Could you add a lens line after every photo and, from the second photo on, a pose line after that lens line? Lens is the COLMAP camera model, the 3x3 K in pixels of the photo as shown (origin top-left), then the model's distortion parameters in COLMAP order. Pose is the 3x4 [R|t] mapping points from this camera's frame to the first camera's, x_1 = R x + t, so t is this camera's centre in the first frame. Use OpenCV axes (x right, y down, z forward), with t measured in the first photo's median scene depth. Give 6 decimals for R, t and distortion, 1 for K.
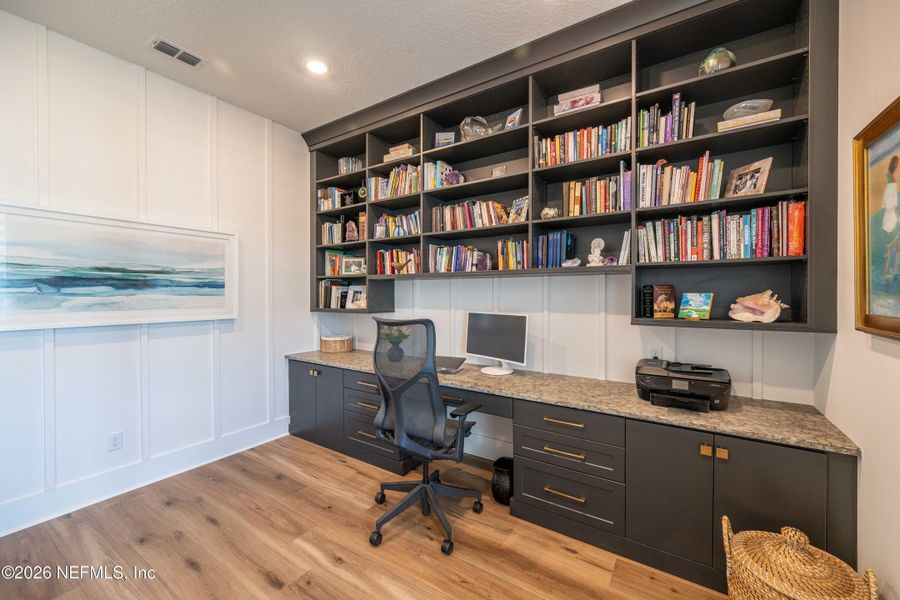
lens RADIAL K [[351.4, 0, 452.3], [0, 351.4, 298.0], [0, 0, 1]] dist [0.002115, 0.000195]
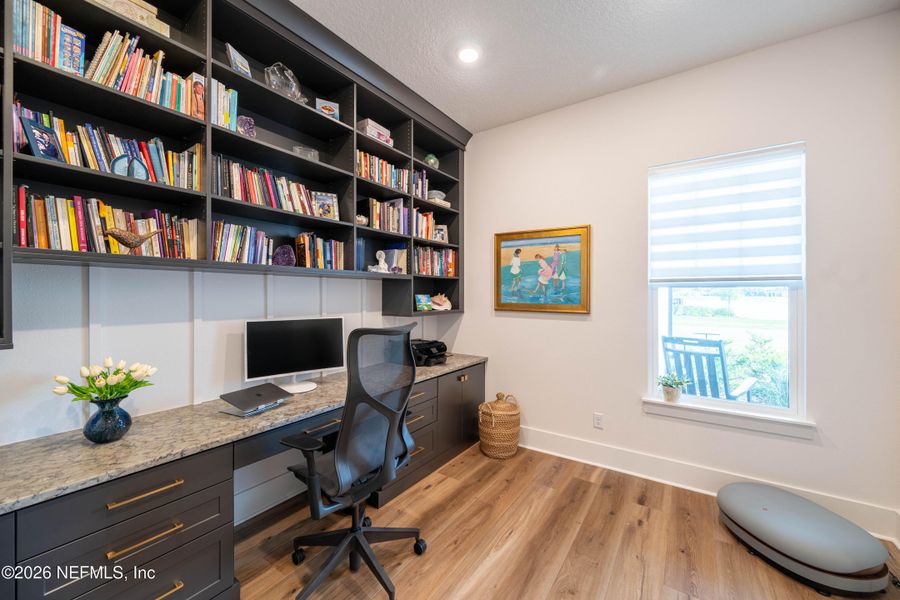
lens RADIAL K [[361.5, 0, 457.2], [0, 361.5, 295.0], [0, 0, 1]] dist [-0.001661, -0.000238]
pose [[0.012157, -0.002359, 0.999923, -0.862457], [0.008321, 0.999963, 0.002258, -0.013581], [-0.999891, 0.008293, 0.012176, 0.721076]]
